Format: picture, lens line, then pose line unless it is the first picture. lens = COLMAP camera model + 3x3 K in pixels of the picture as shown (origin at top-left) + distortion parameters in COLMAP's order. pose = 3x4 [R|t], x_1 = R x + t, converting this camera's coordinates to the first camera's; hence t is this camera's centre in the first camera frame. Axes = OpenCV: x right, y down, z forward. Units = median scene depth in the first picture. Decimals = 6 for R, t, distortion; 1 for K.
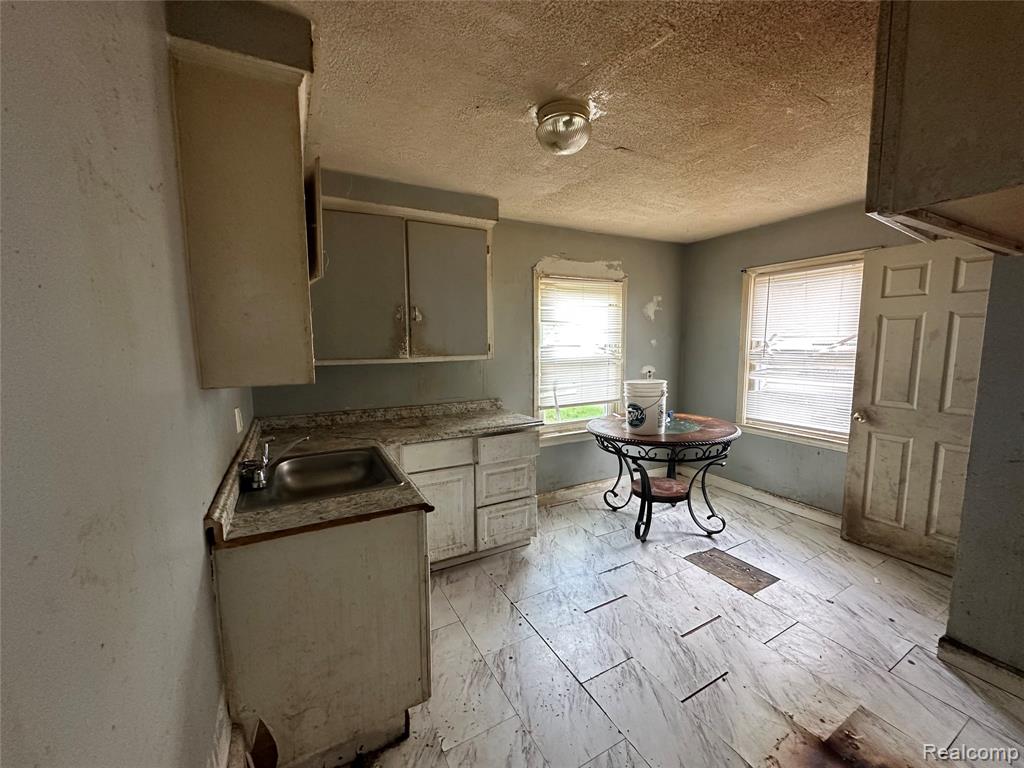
lens RADIAL K [[406.4, 0, 512.0], [0, 406.4, 384.0], [0, 0, 1]] dist [-0.002064, 0.000048]
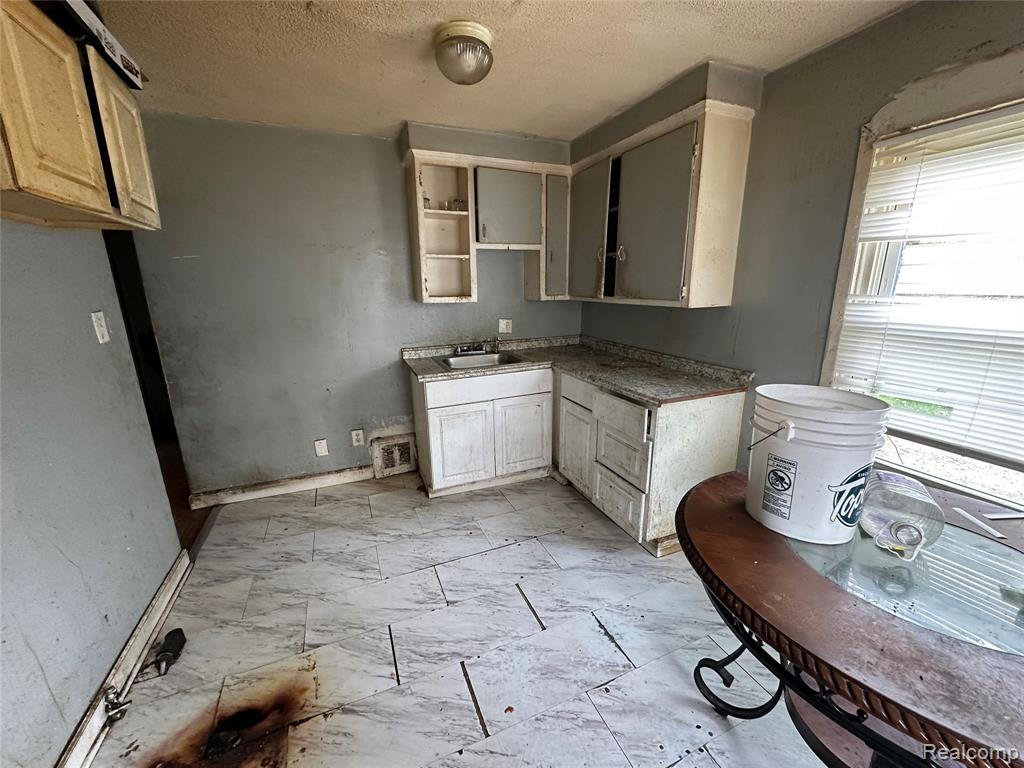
lens RADIAL K [[406.4, 0, 512.0], [0, 406.4, 384.0], [0, 0, 1]] dist [-0.002064, 0.000048]
pose [[-0.097375, 0.251055, -0.963063, 0.956444], [-0.100008, 0.960295, 0.260445, -0.116451], [0.990210, 0.121675, -0.068401, 0.993271]]
